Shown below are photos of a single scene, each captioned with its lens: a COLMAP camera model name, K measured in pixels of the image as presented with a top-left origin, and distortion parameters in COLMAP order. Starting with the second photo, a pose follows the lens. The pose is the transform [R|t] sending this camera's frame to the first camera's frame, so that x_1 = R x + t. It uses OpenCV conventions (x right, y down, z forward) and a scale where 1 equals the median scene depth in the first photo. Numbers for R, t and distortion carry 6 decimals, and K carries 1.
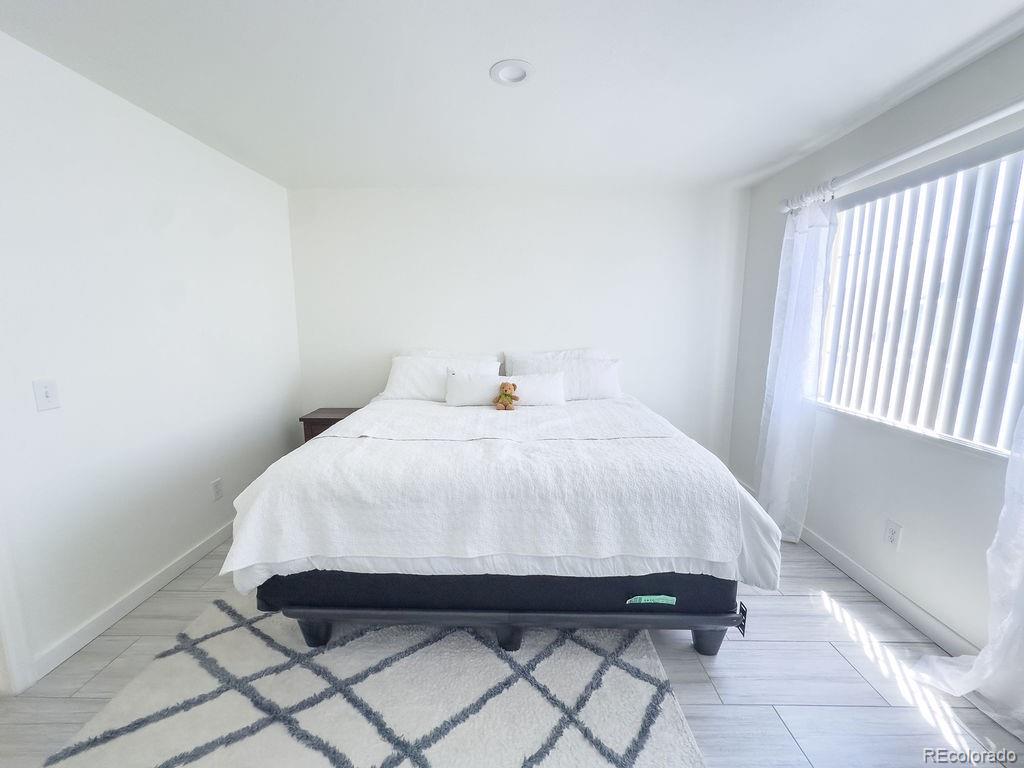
lens RADIAL K [[410.4, 0, 512.0], [0, 410.4, 384.0], [0, 0, 1]] dist [-0.000063, -0.000078]
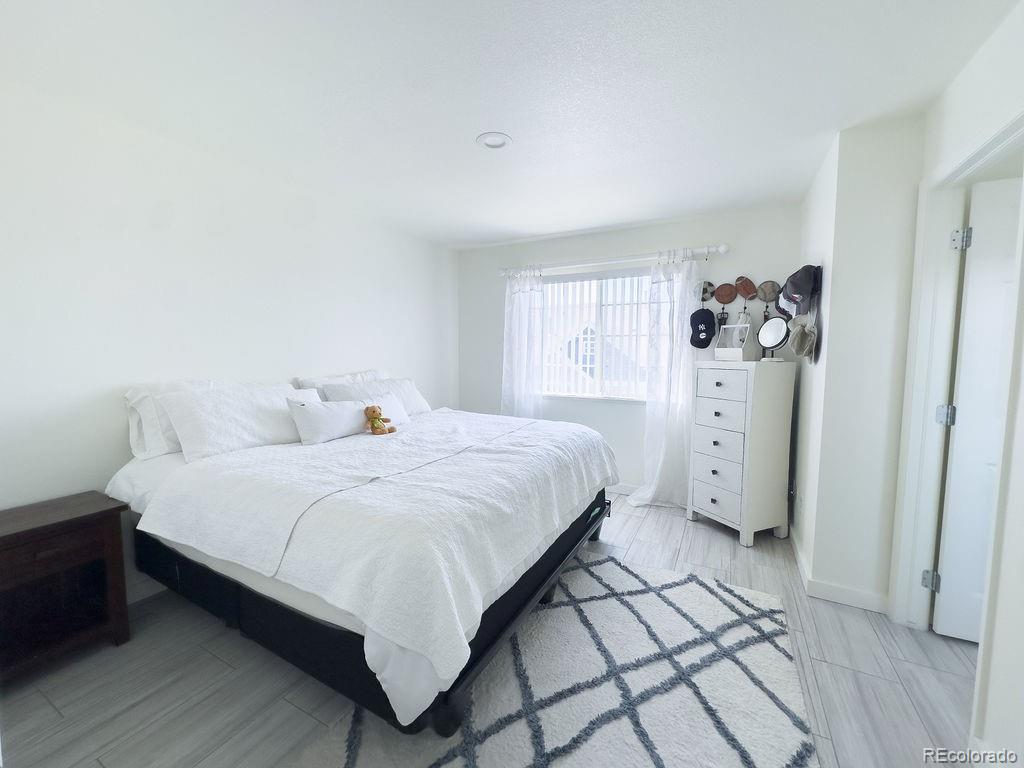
lens RADIAL K [[410.4, 0, 512.0], [0, 410.4, 384.0], [0, 0, 1]] dist [-0.000063, -0.000078]
pose [[0.449342, -0.063908, 0.891071, -1.172657], [0.129546, 0.991556, 0.005788, -0.028834], [-0.883917, 0.112834, 0.453827, 0.484741]]
